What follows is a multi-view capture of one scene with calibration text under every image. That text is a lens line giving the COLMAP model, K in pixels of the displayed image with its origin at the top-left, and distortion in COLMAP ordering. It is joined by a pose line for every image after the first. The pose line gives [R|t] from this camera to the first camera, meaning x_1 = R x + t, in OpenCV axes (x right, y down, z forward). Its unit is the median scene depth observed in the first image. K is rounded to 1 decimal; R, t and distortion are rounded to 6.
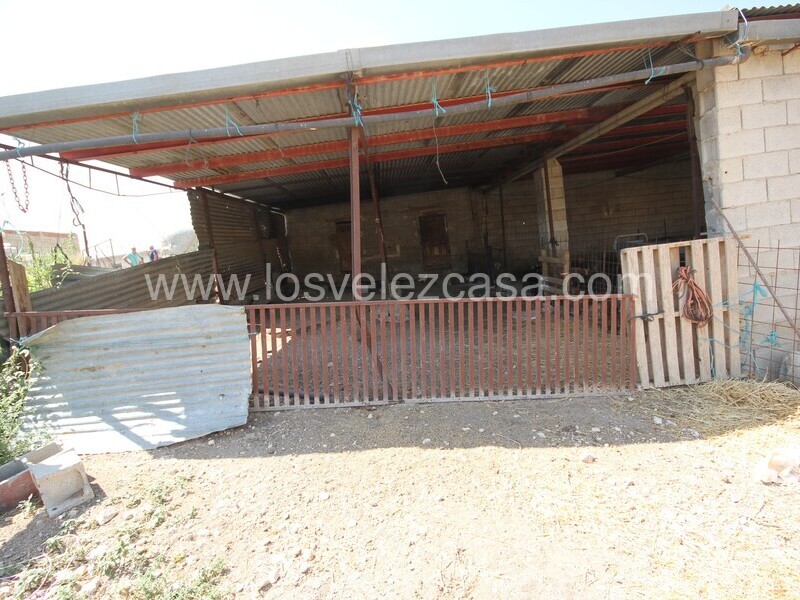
lens RADIAL K [[416.8, 0, 400.8], [0, 416.8, 306.6], [0, 0, 1]] dist [0.015762, -0.013258]
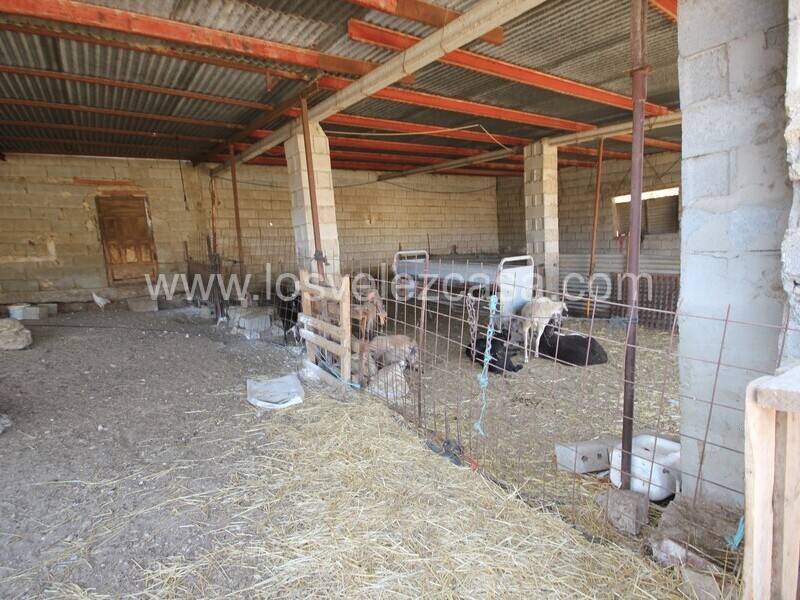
lens RADIAL K [[416.8, 0, 400.8], [0, 416.8, 306.6], [0, 0, 1]] dist [0.015762, -0.013258]
pose [[0.835075, -0.014842, 0.549936, 0.078293], [0.018050, 0.999837, -0.000425, -0.049792], [-0.549840, 0.010281, 0.835207, 0.259788]]
